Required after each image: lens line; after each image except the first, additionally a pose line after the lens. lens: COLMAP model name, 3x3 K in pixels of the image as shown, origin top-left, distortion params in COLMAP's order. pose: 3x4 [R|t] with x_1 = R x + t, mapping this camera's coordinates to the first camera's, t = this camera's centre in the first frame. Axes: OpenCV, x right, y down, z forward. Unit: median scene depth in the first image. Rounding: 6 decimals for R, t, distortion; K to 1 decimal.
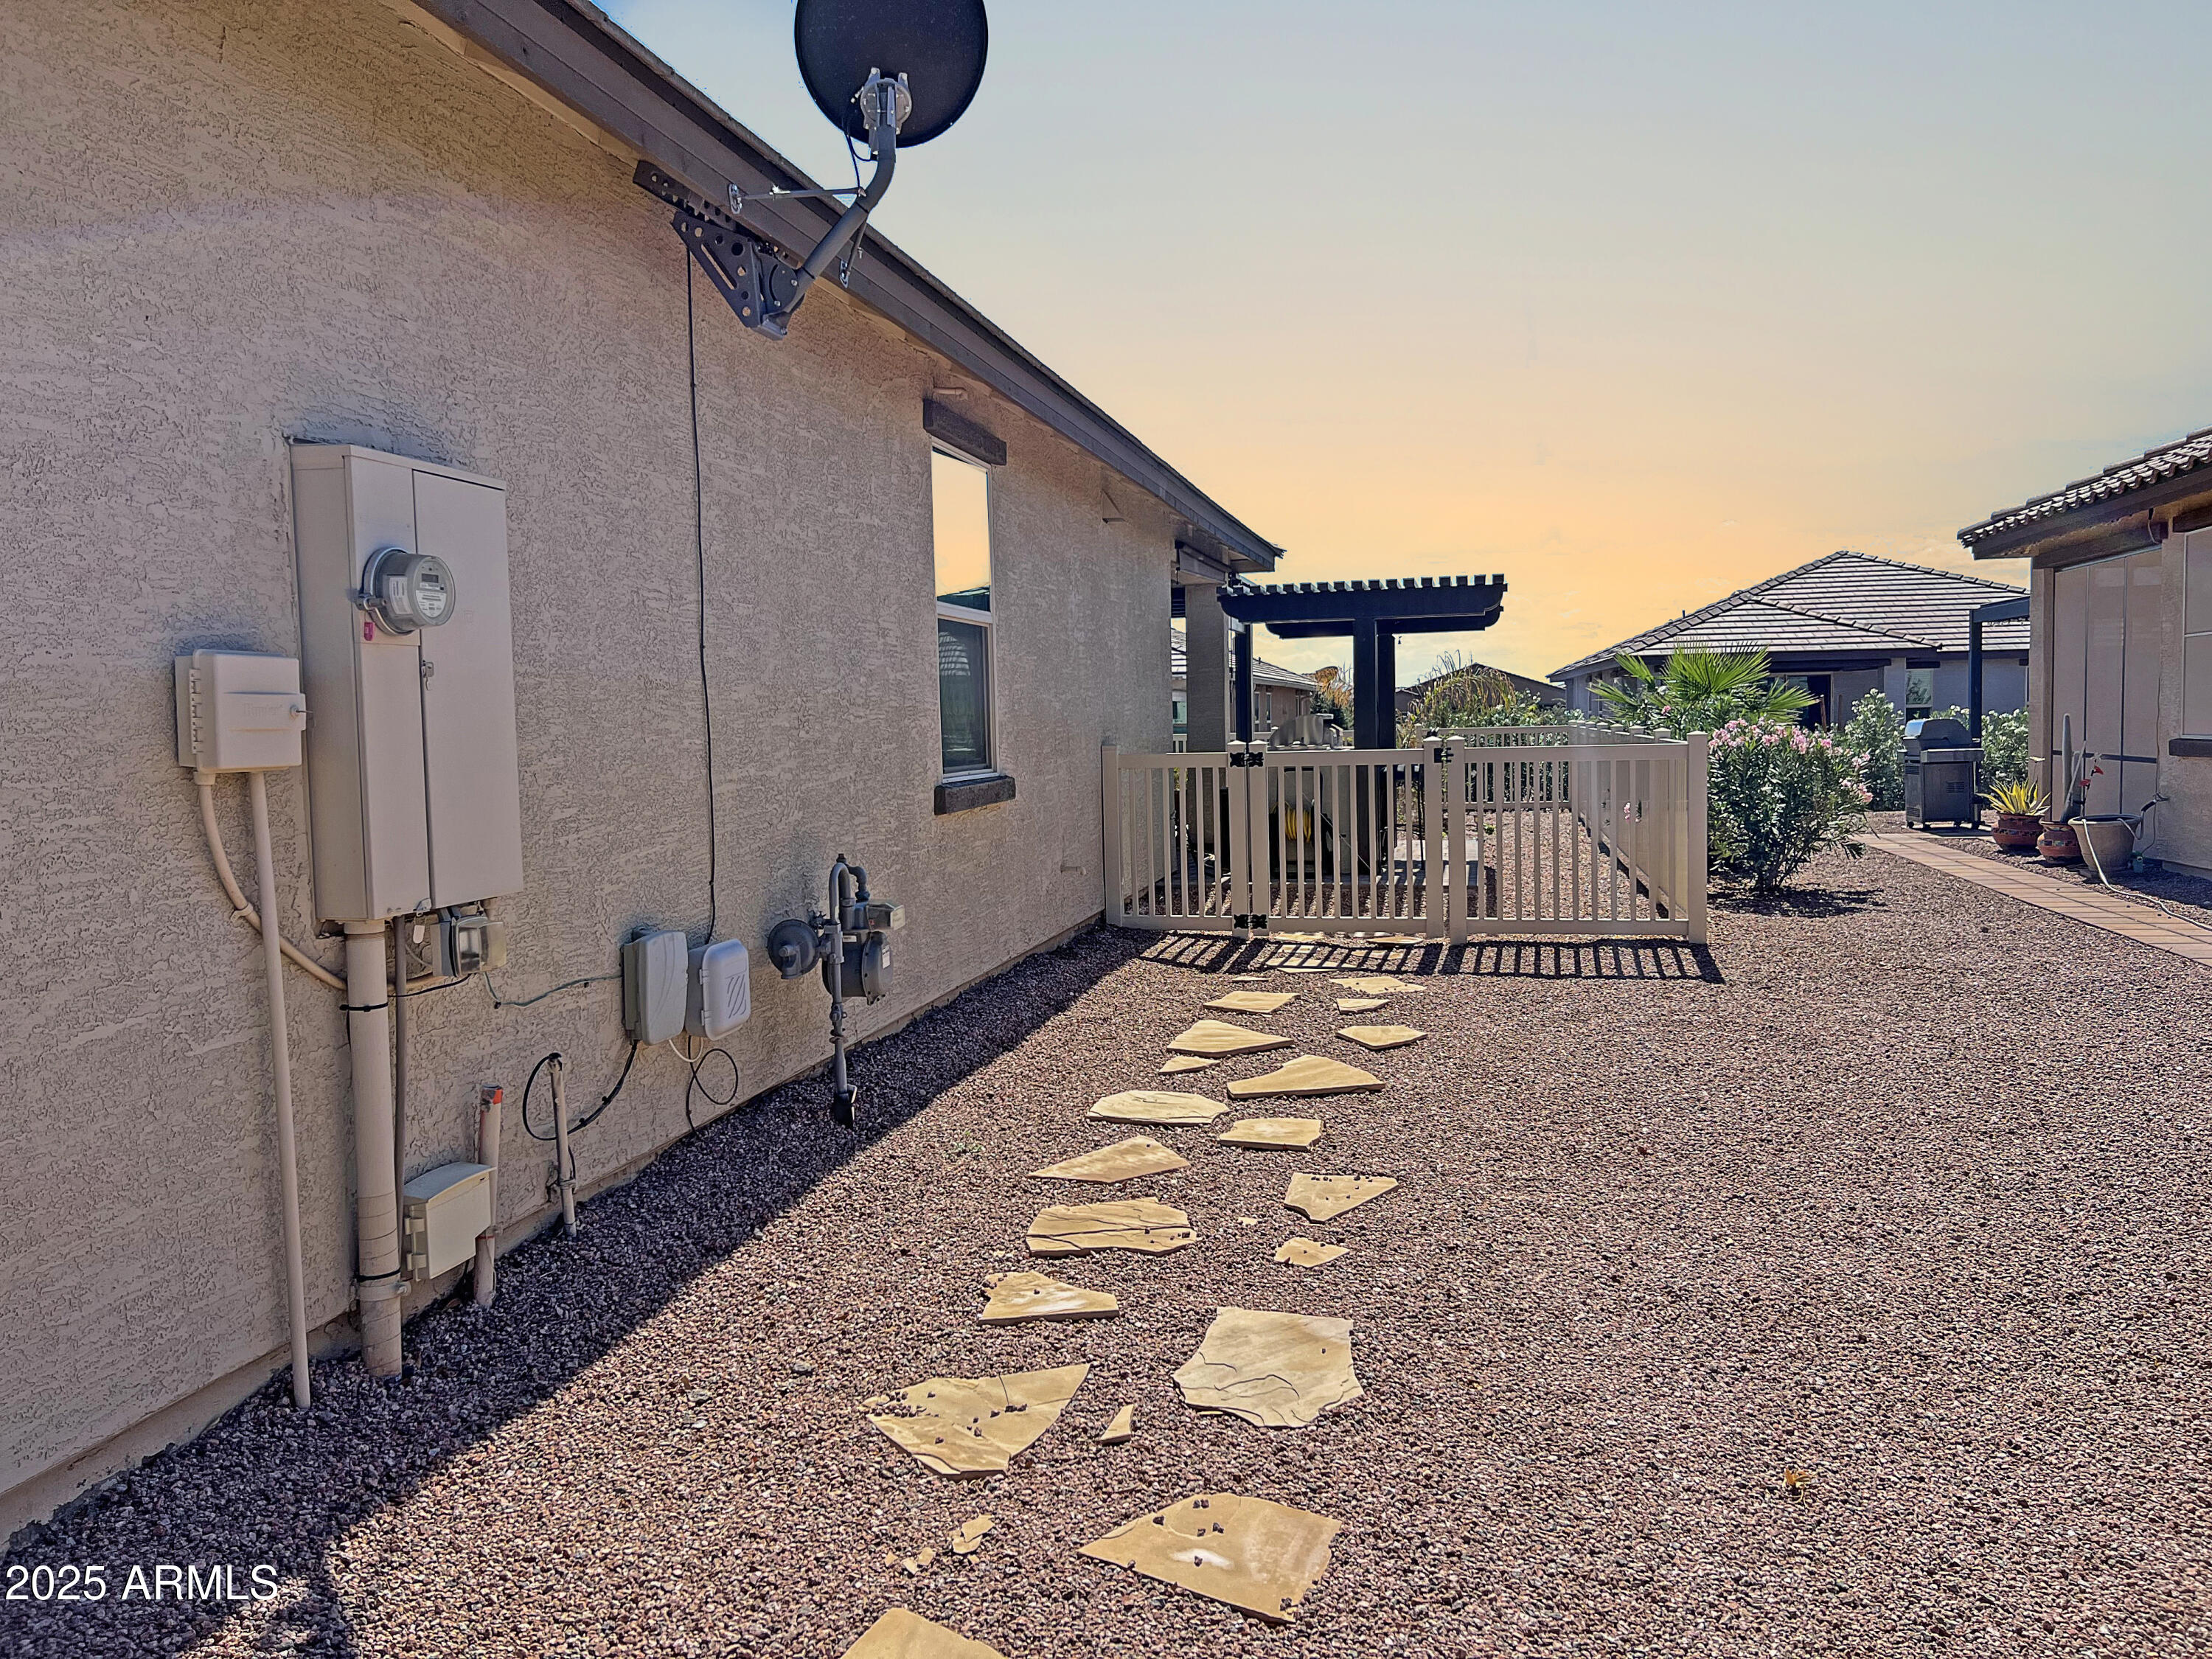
lens RADIAL K [[1704.5, 0, 1101.2], [0, 1704.5, 832.9], [0, 0, 1]] dist [0.053885, -0.040385]
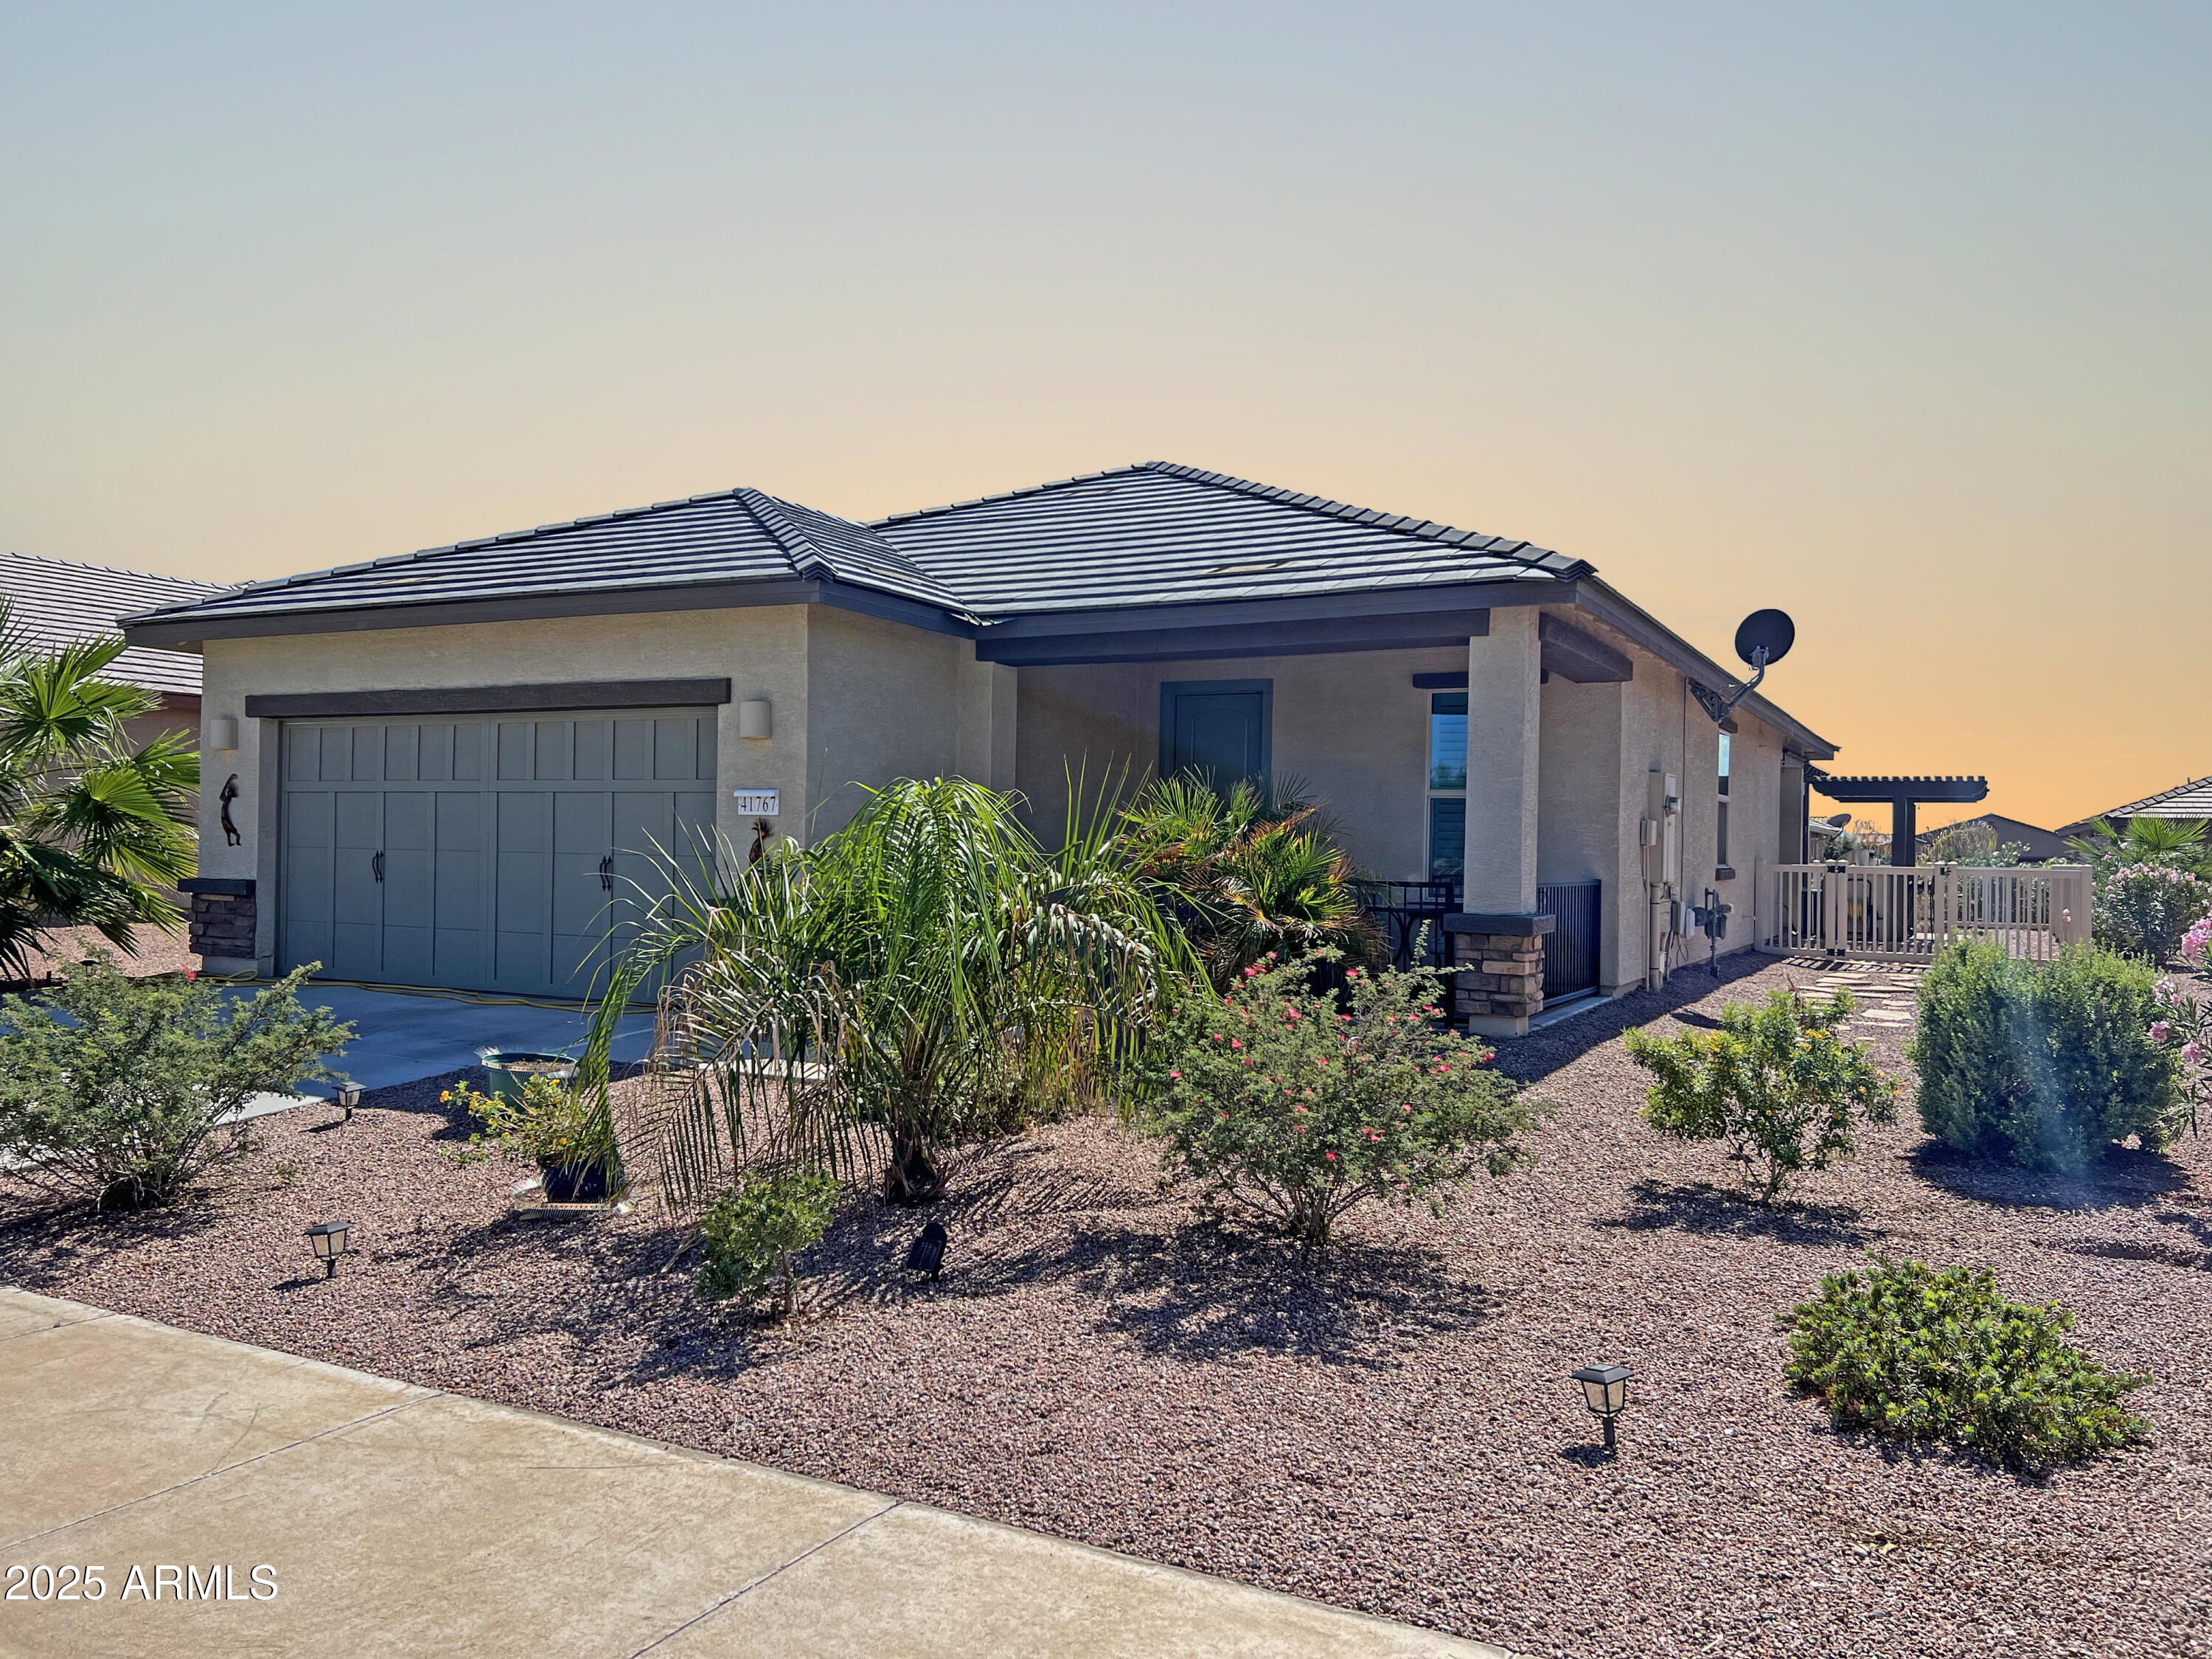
lens RADIAL K [[1704.5, 0, 1116.3], [0, 1704.5, 805.5], [0, 0, 1]] dist [0.053885, -0.040385]
pose [[0.966880, 0.035108, -0.252805, -0.144258], [-0.057460, 0.995009, -0.081584, 0.061270], [0.248679, 0.093408, 0.964071, -0.741329]]
